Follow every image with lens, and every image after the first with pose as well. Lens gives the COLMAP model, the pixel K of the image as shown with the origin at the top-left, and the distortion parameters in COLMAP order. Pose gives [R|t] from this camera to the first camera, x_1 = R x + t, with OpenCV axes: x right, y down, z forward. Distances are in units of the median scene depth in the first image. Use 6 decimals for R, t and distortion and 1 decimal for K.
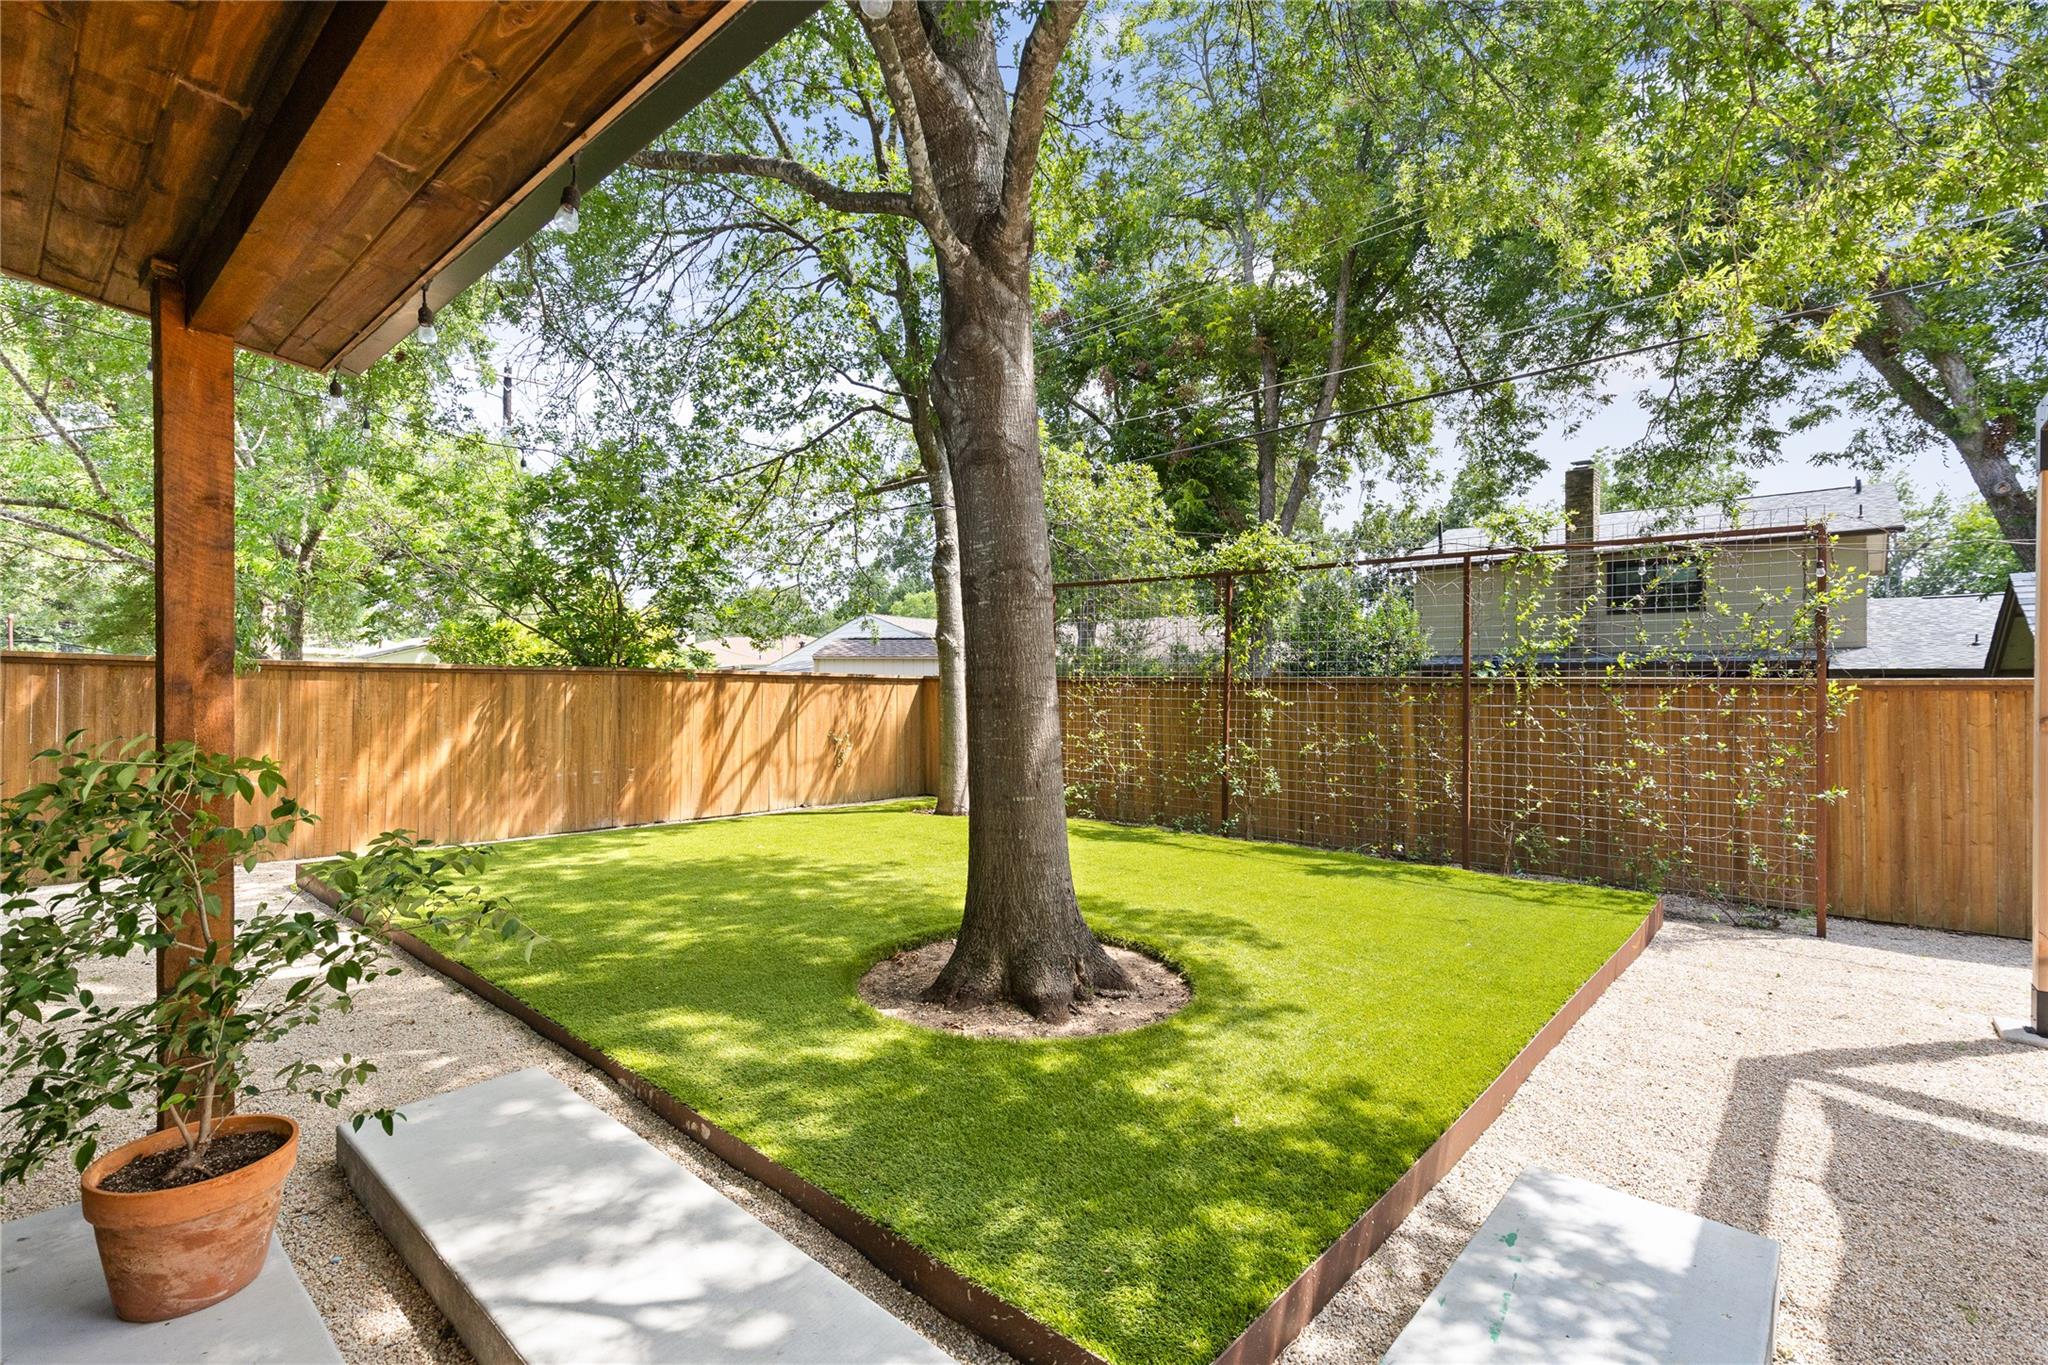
lens RADIAL K [[922.5, 0, 1014.9], [0, 922.5, 681.1], [0, 0, 1]] dist [0.003704, -0.000626]
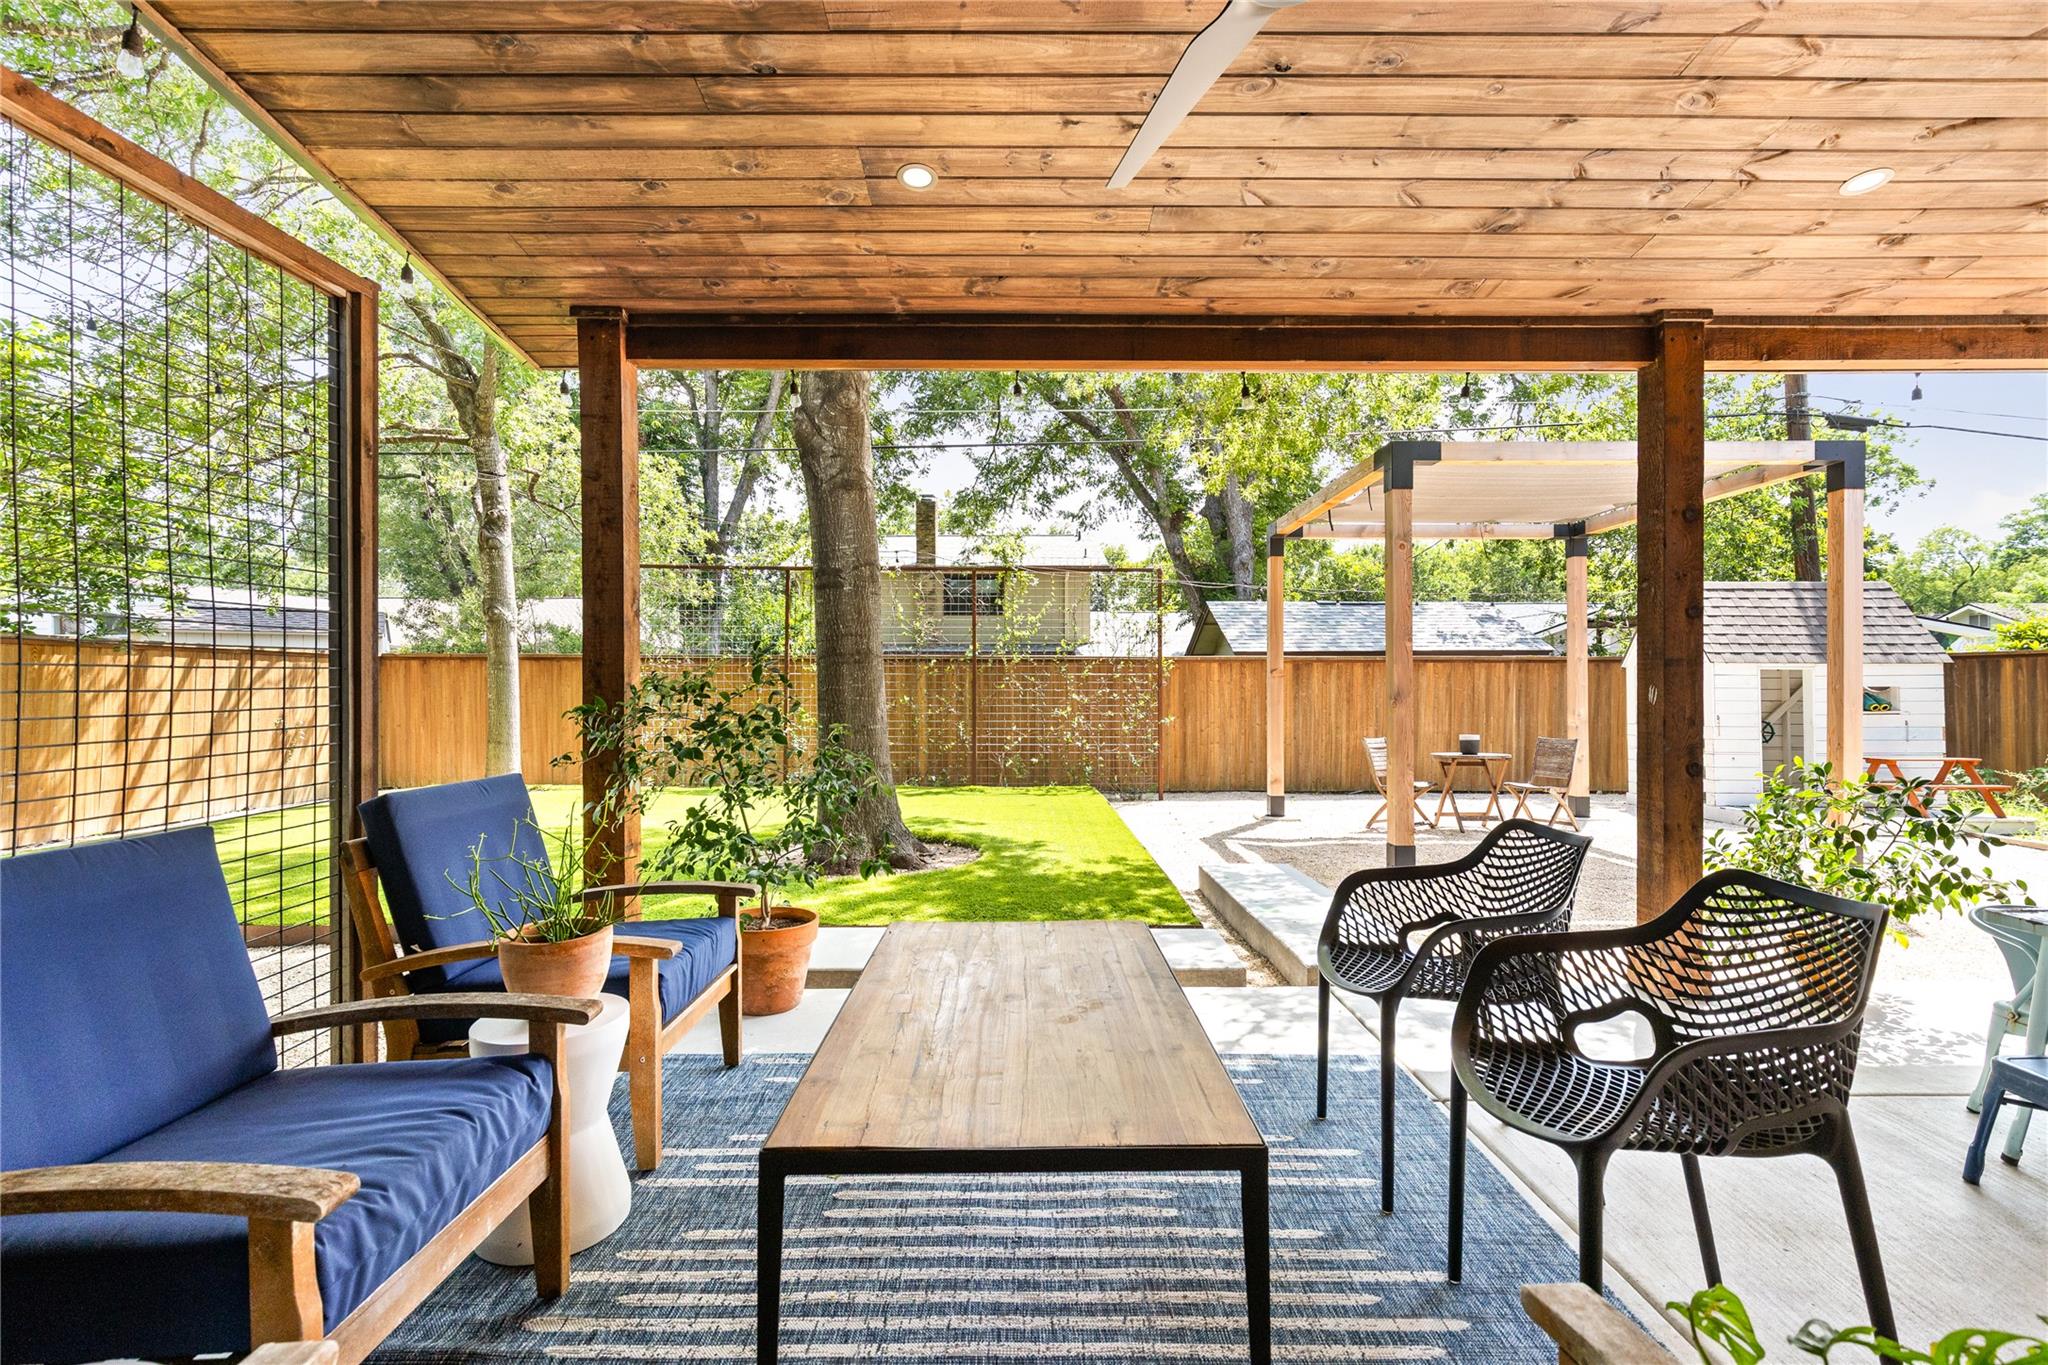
lens RADIAL K [[922.5, 0, 1030.3], [0, 922.5, 667.5], [0, 0, 1]] dist [0.003704, -0.000626]
pose [[0.743778, 0.003244, 0.668419, -0.303791], [0.001585, 0.999977, -0.006618, 0.019172], [-0.668425, 0.005982, 0.743755, -0.092165]]
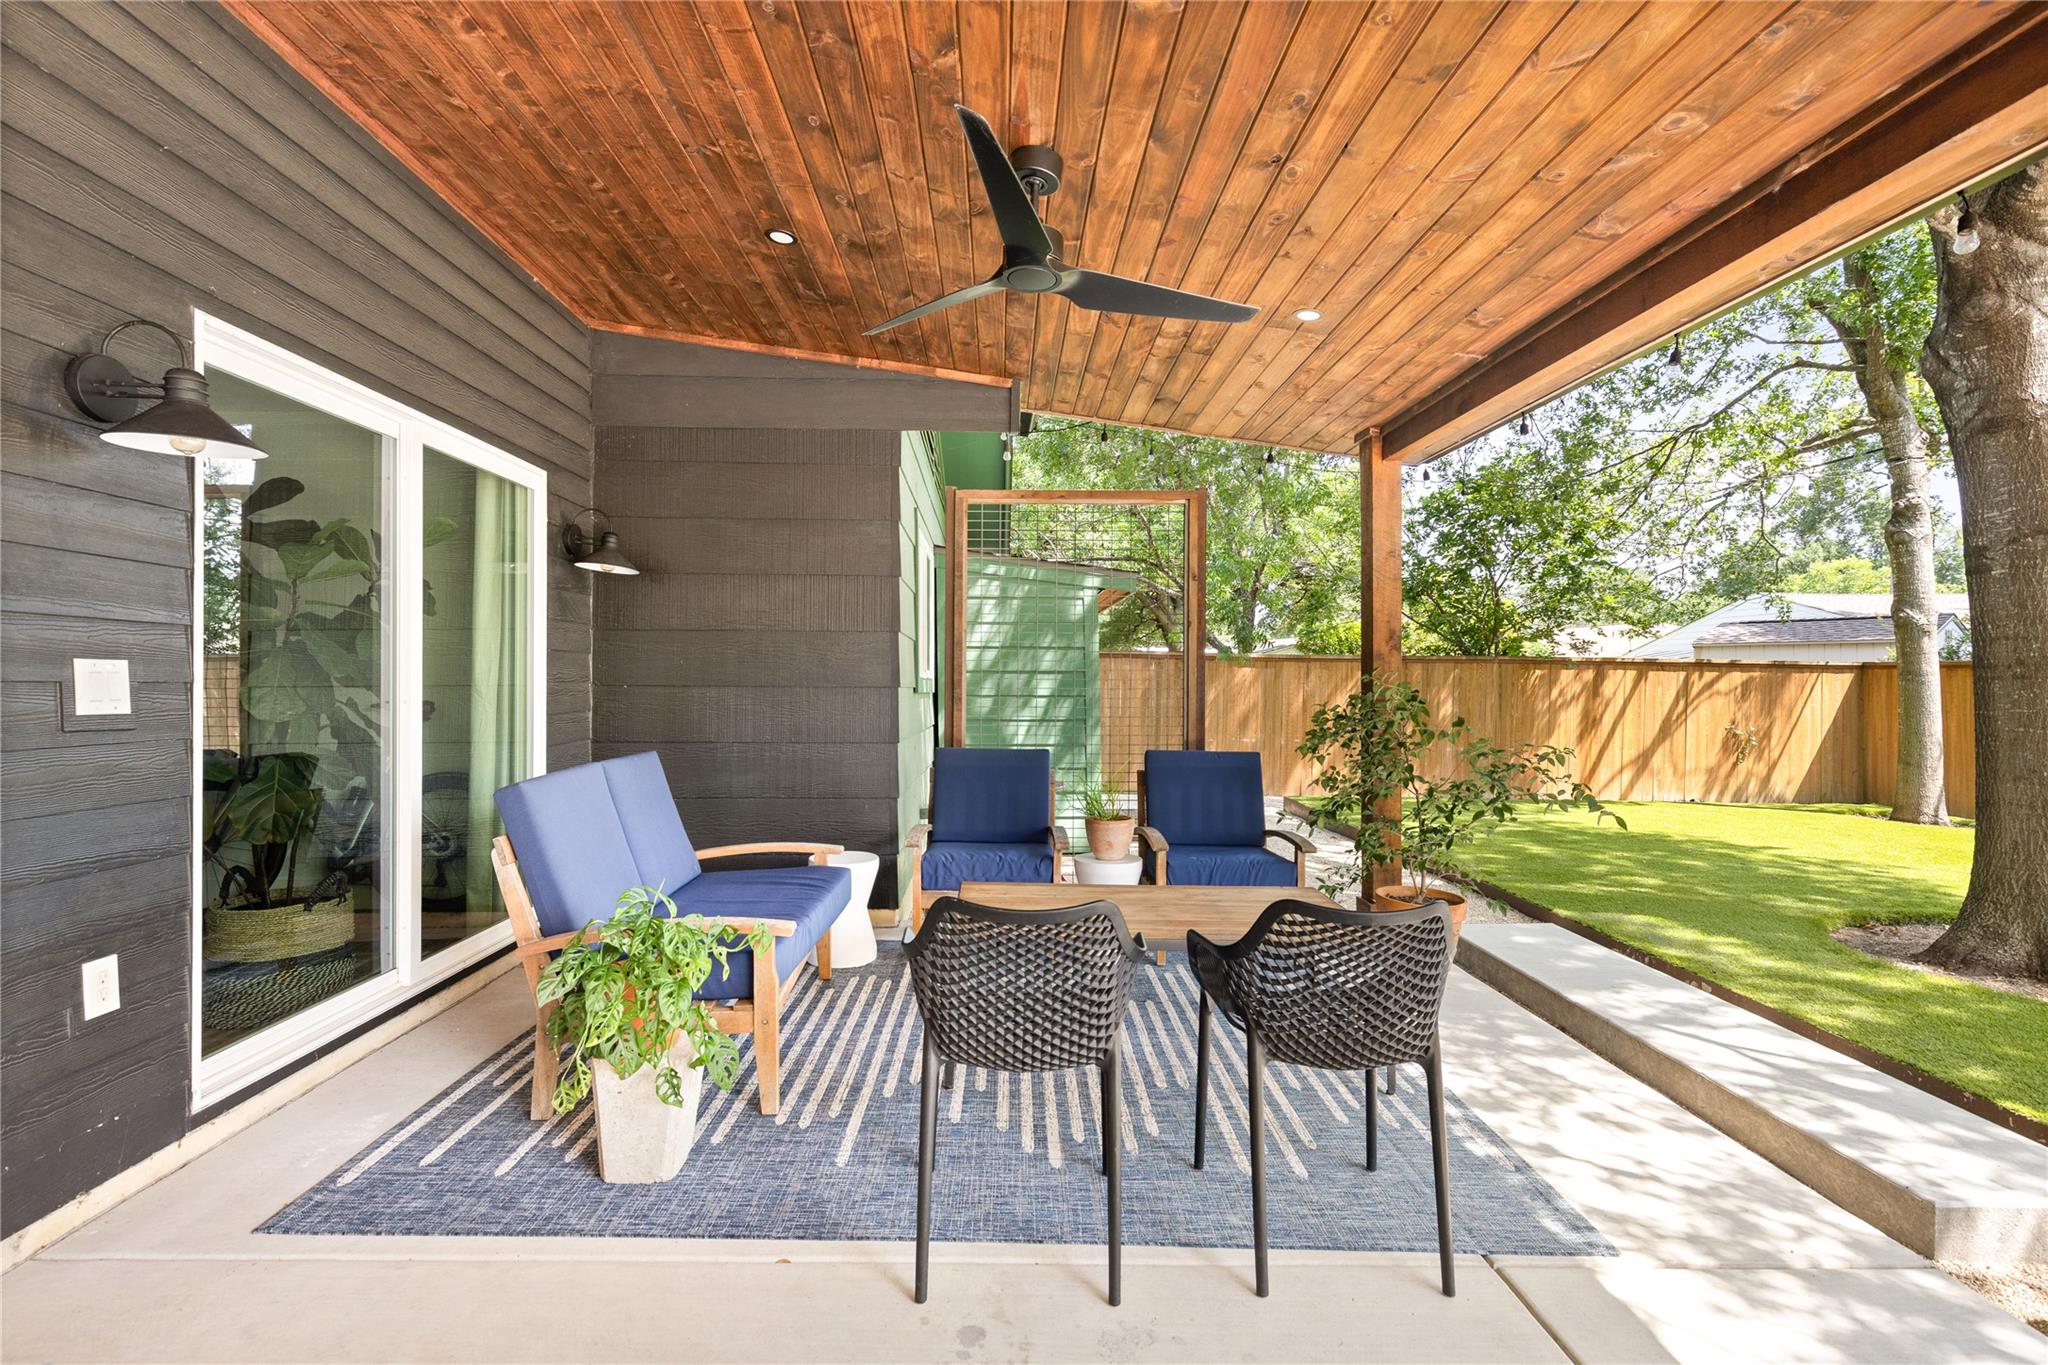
lens RADIAL K [[922.5, 0, 1017.0], [0, 922.5, 679.8], [0, 0, 1]] dist [0.003704, -0.000626]
pose [[0.679943, 0.000104, -0.733265, -0.008995], [0.000623, 1.000000, 0.000720, 0.012234], [0.733265, -0.000947, 0.679943, -0.176727]]
